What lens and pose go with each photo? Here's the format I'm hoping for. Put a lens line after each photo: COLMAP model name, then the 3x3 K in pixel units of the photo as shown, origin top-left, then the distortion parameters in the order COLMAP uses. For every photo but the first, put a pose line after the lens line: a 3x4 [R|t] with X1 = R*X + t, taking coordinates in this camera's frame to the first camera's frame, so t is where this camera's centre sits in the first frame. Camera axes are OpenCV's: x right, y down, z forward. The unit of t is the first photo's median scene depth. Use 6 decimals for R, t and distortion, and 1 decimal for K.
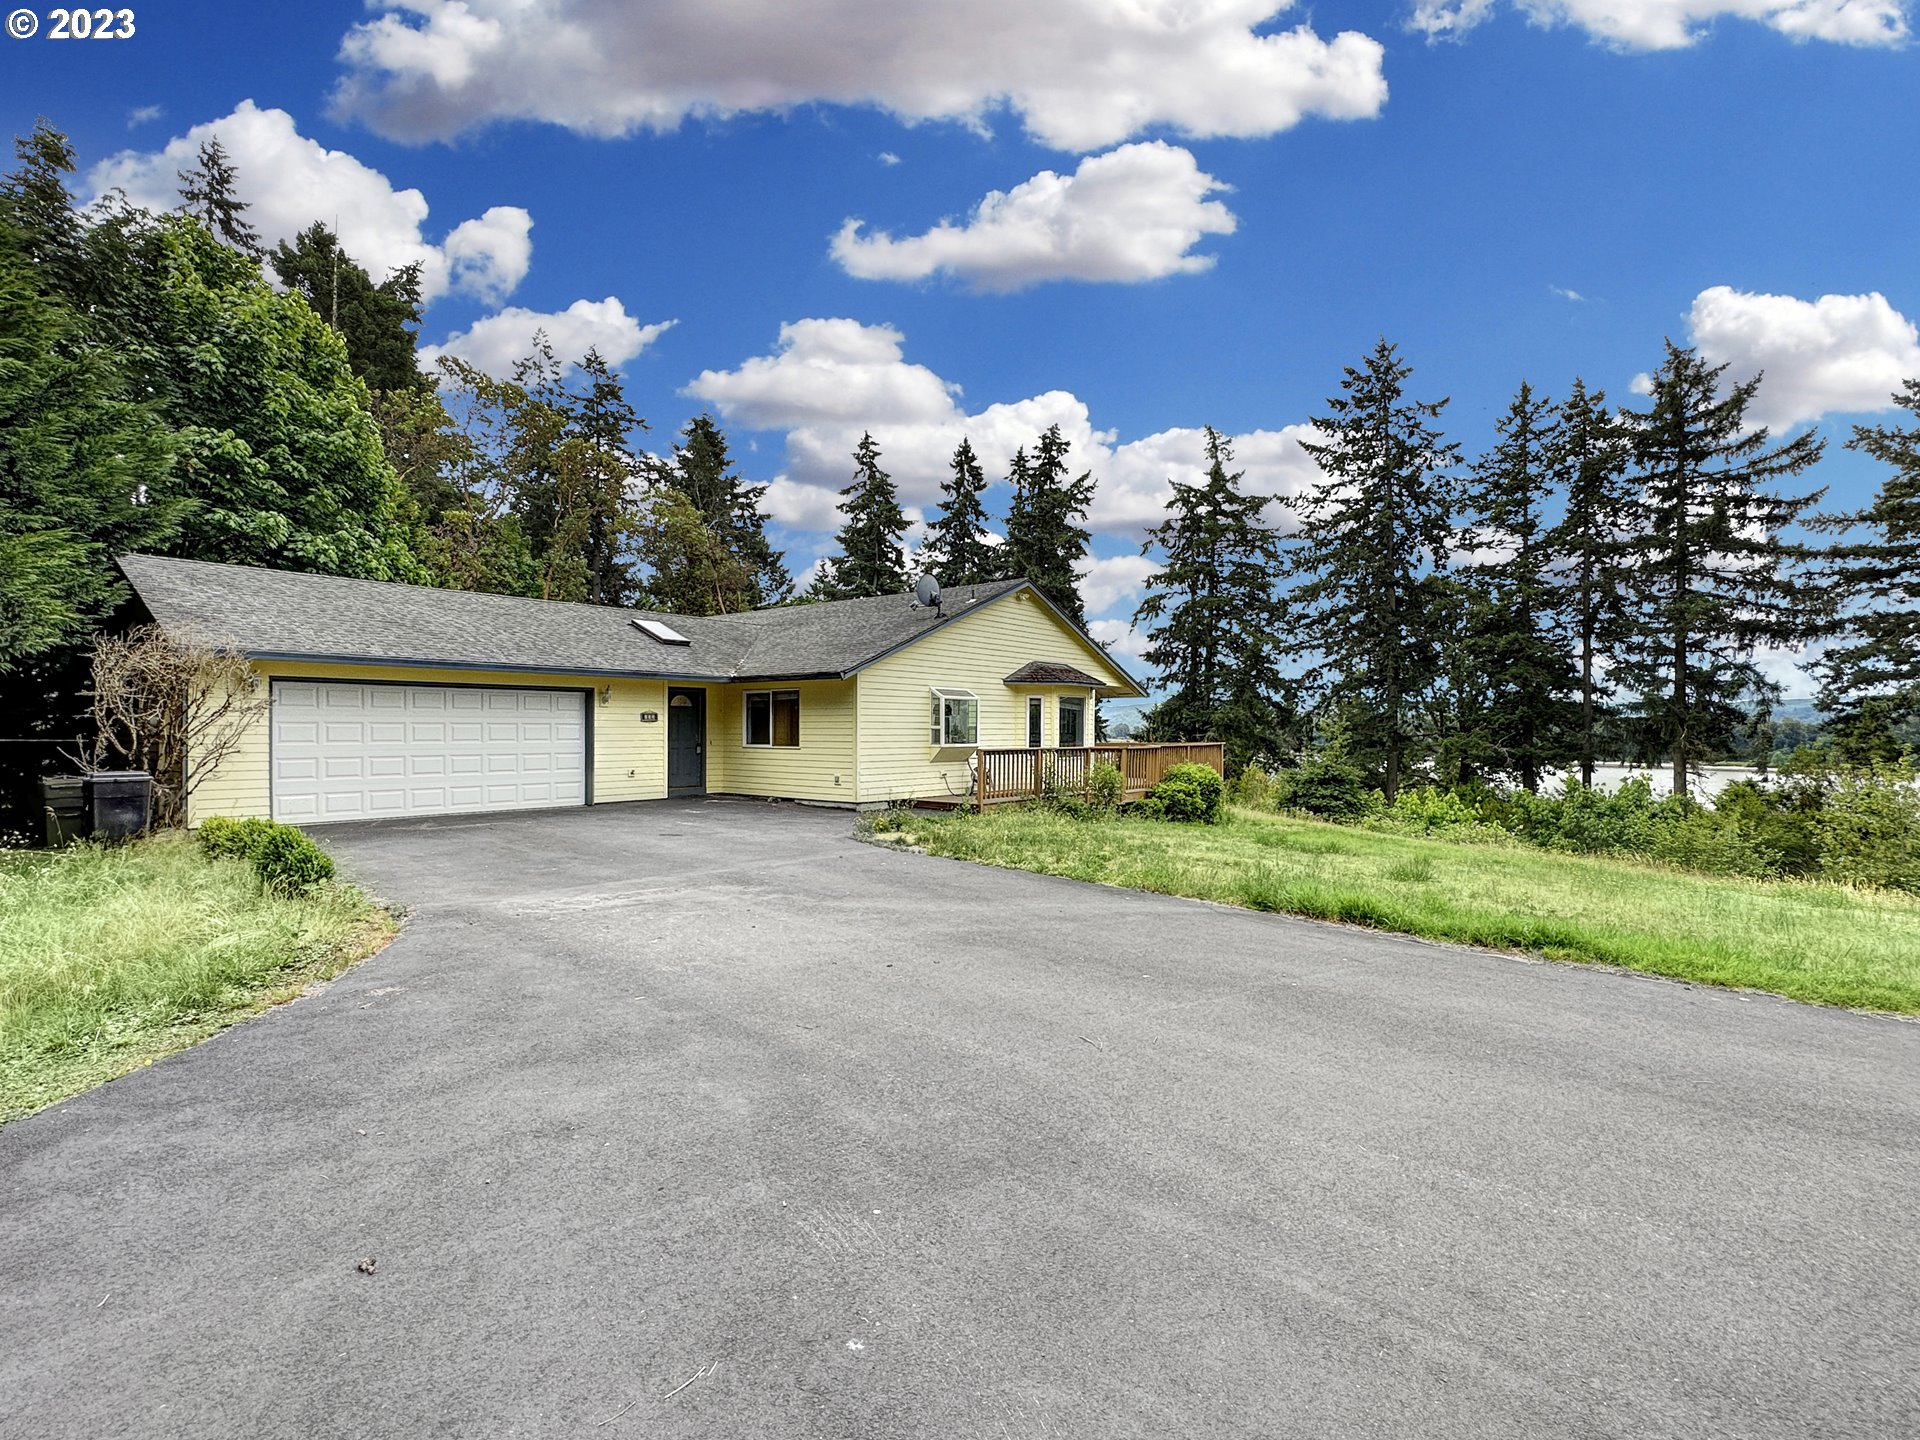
lens RADIAL K [[901.3, 0, 958.2], [0, 901.3, 725.6], [0, 0, 1]] dist [-0.004091, -0.000208]
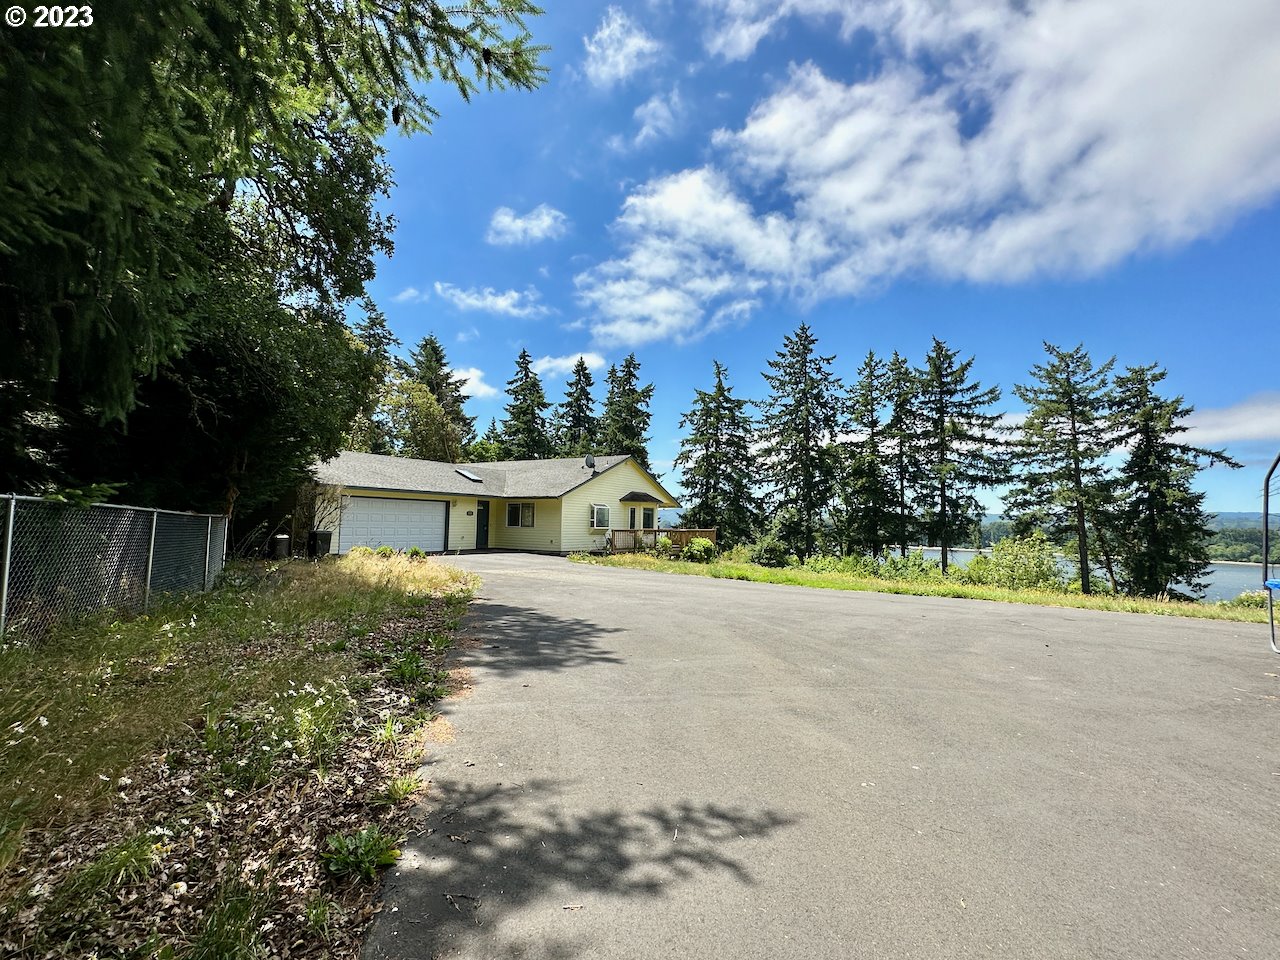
lens RADIAL K [[600.8, 0, 638.8], [0, 600.8, 483.7], [0, 0, 1]] dist [-0.004091, -0.000208]
pose [[0.990558, 0.025511, 0.134698, -0.043984], [-0.017078, 0.997842, -0.063399, 0.001975], [-0.136025, 0.060500, 0.988856, -0.208784]]
